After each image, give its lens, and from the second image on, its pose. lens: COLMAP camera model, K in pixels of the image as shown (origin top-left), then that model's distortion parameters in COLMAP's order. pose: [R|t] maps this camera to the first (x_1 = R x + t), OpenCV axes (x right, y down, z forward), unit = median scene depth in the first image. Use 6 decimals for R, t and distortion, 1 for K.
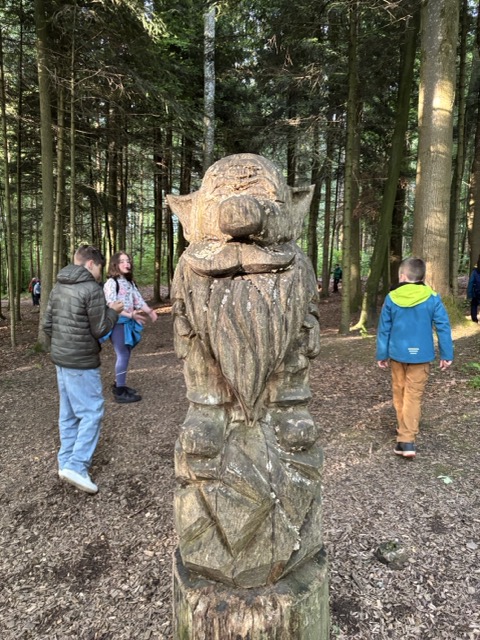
lens RADIAL K [[492.6, 0, 252.4], [0, 492.6, 296.0], [0, 0, 1]] dist [0.037685, -0.058711]
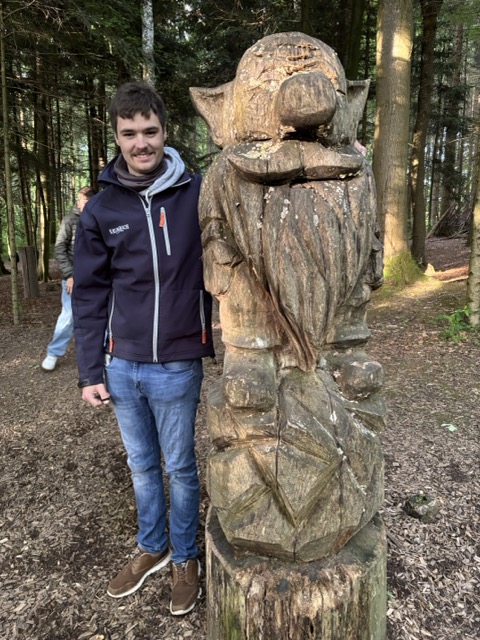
lens RADIAL K [[492.6, 0, 252.4], [0, 492.6, 296.0], [0, 0, 1]] dist [0.037685, -0.058711]
pose [[0.991611, -0.031294, 0.125416, -0.194829], [0.023393, 0.997677, 0.063981, 0.082007], [-0.127127, -0.060510, 0.990039, 0.202650]]
